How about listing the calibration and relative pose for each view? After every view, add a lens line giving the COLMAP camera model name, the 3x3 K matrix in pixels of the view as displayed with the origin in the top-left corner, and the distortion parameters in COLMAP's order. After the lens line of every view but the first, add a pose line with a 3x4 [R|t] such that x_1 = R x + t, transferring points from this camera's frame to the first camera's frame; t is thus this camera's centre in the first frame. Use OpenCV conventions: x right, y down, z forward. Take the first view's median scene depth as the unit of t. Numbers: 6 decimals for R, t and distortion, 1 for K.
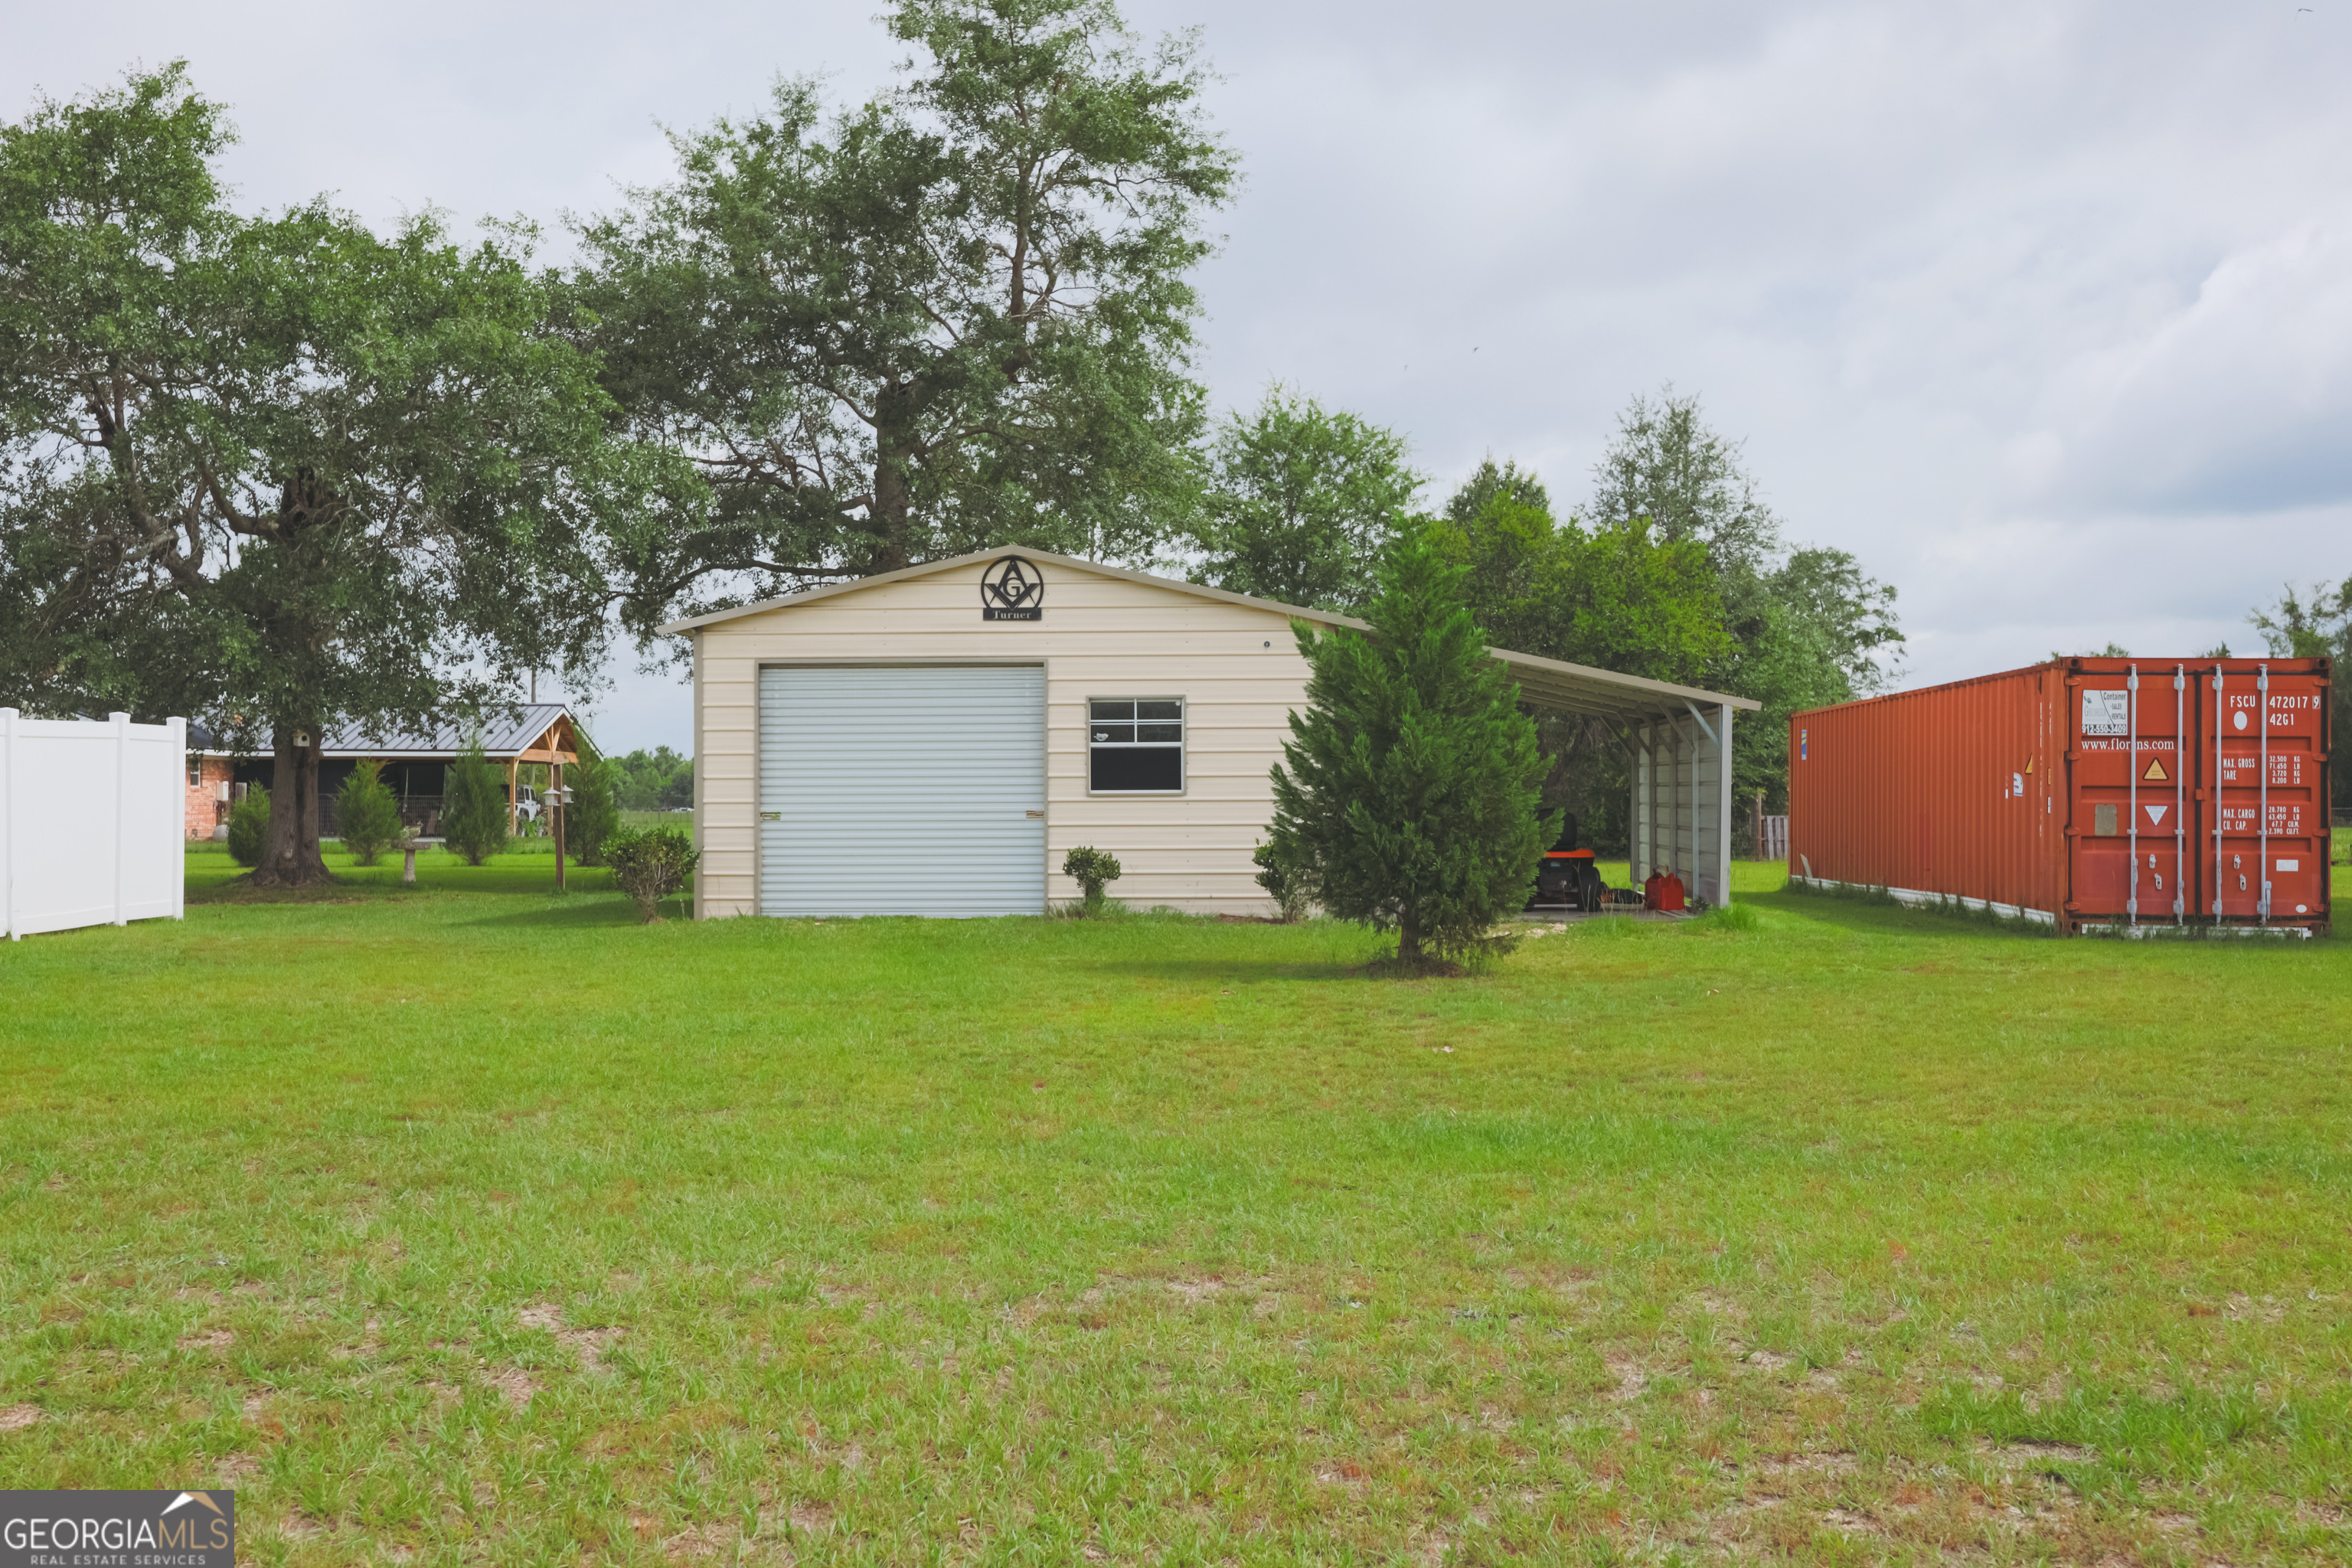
lens RADIAL K [[2371.0, 0, 1175.5], [0, 2371.0, 781.9], [0, 0, 1]] dist [-0.004426, 0.000000]
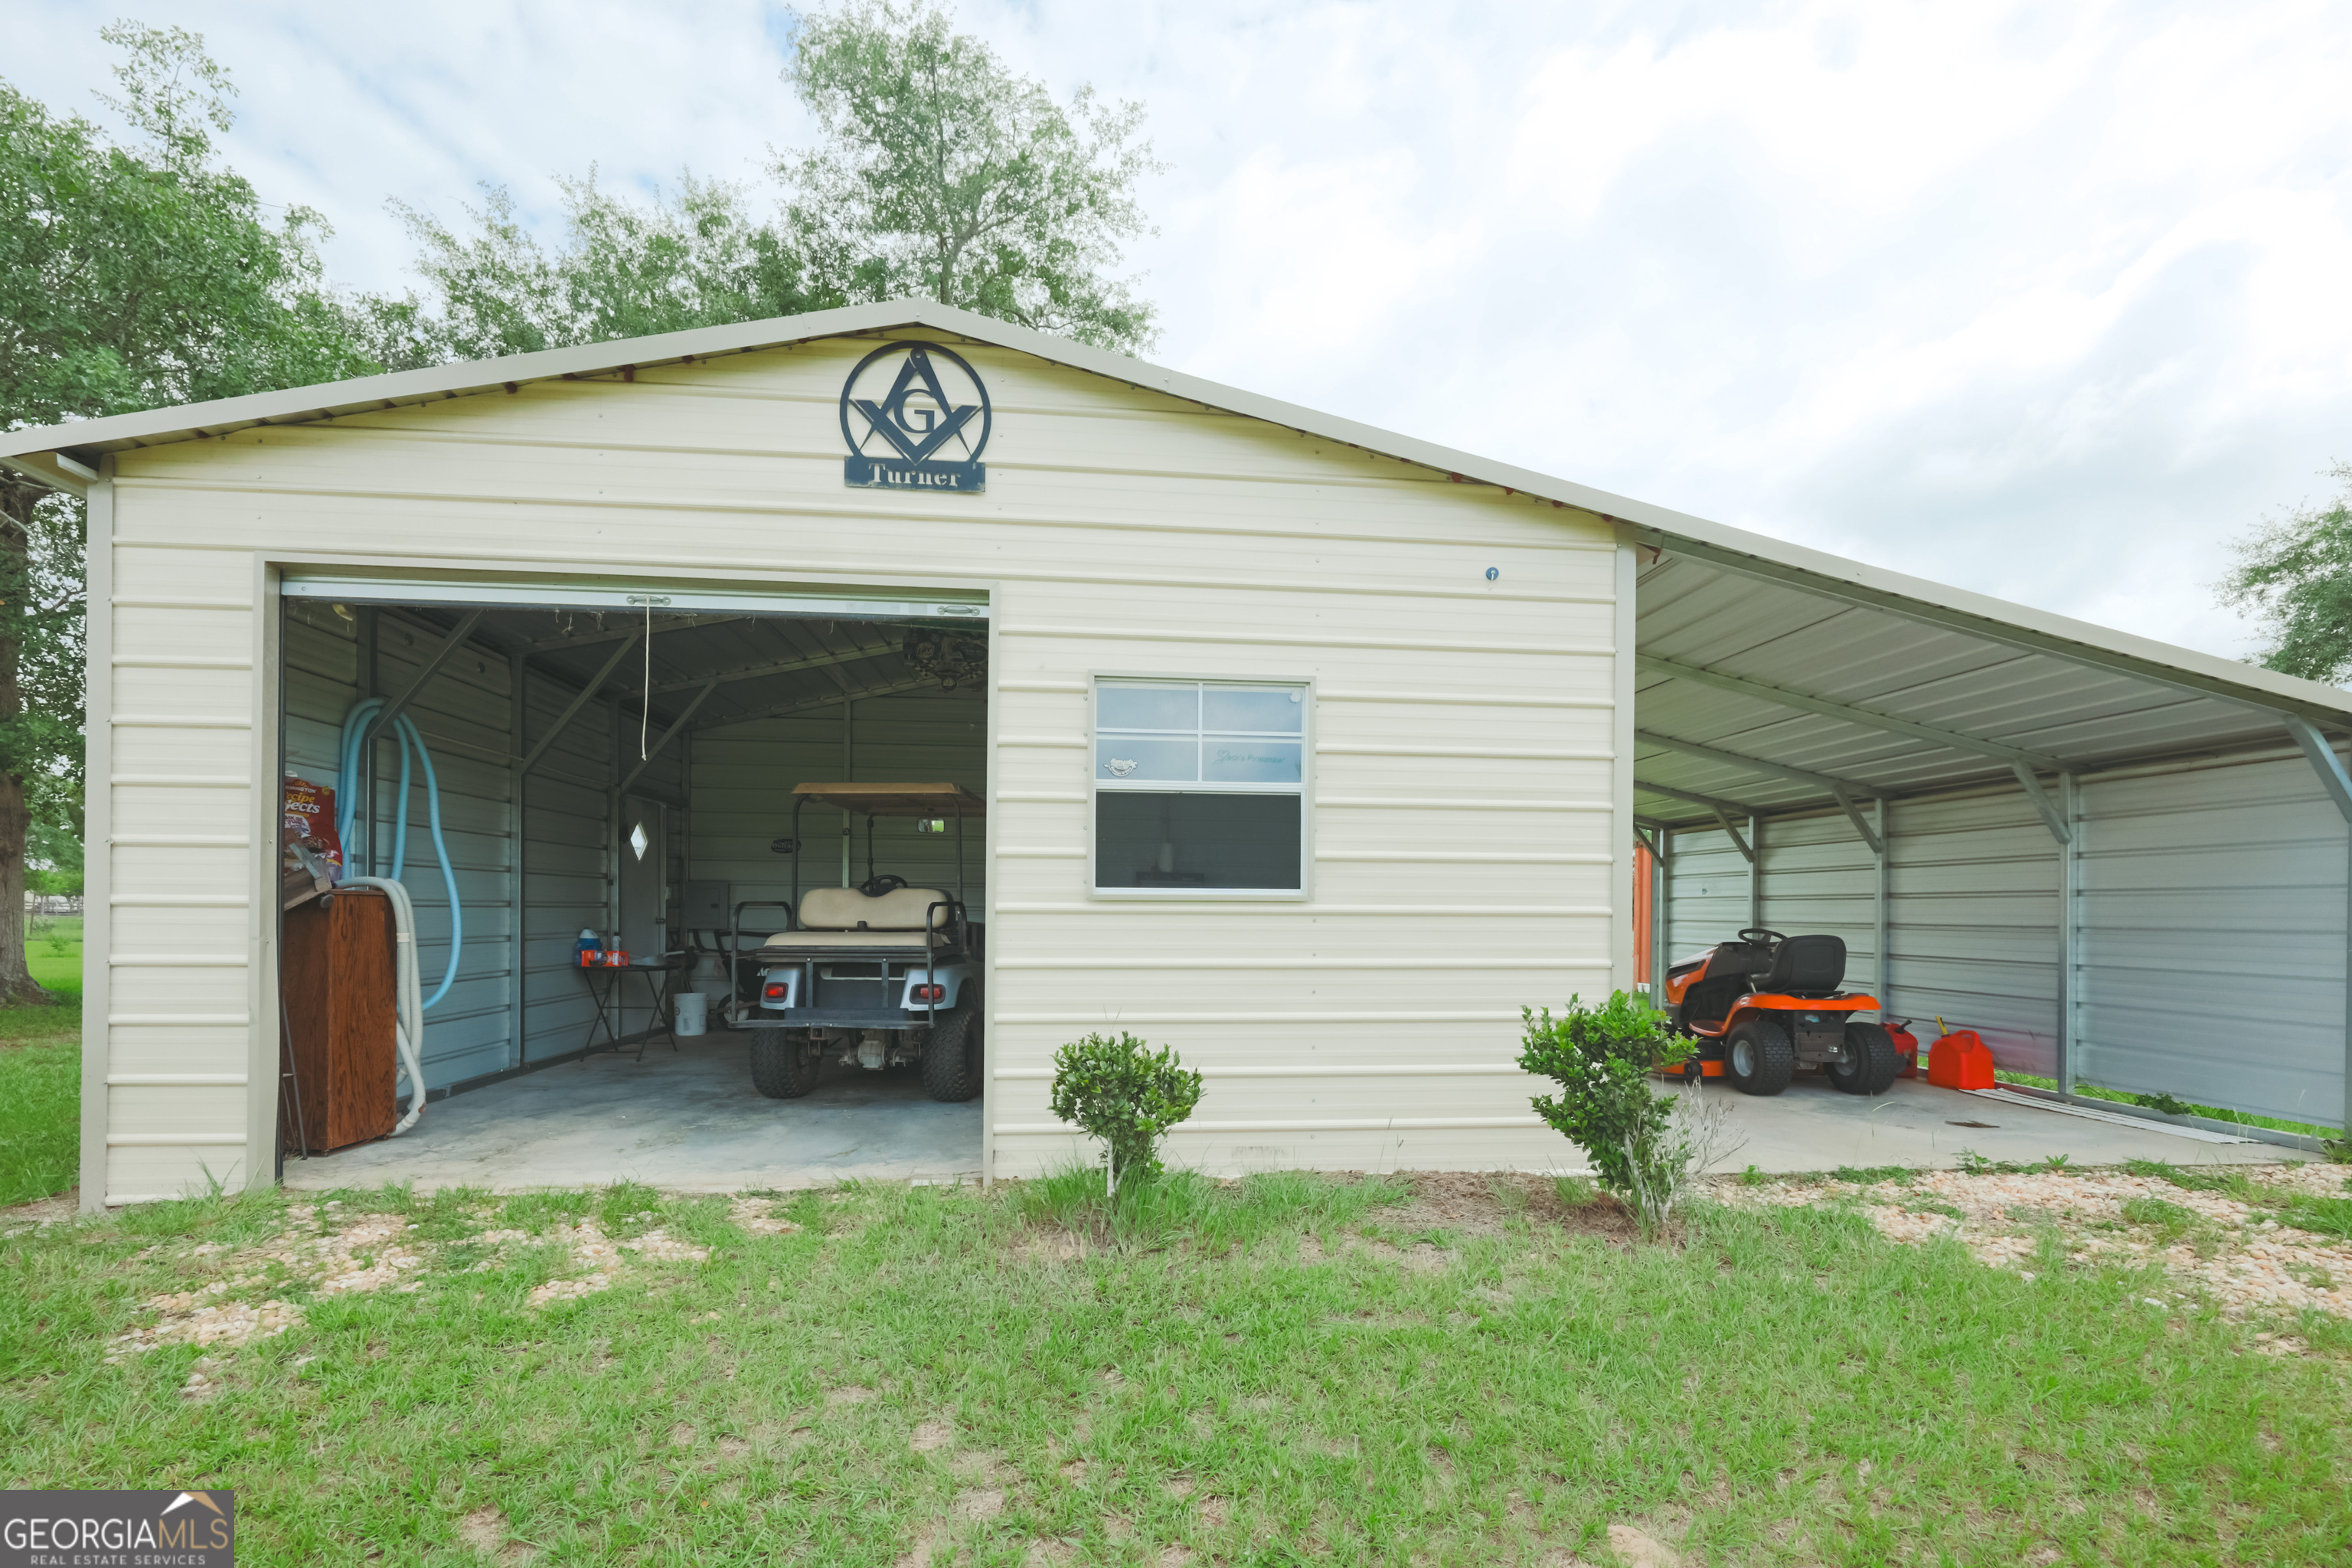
lens RADIAL K [[1024.3, 0, 1201.6], [0, 1024.3, 912.2], [0, 0, 1]] dist [0.005312, -0.000749]
pose [[0.981972, 0.013595, 0.188537, -0.052023], [-0.012419, 0.999895, -0.007418, 0.009056], [-0.188618, 0.004943, 0.982038, 0.810708]]
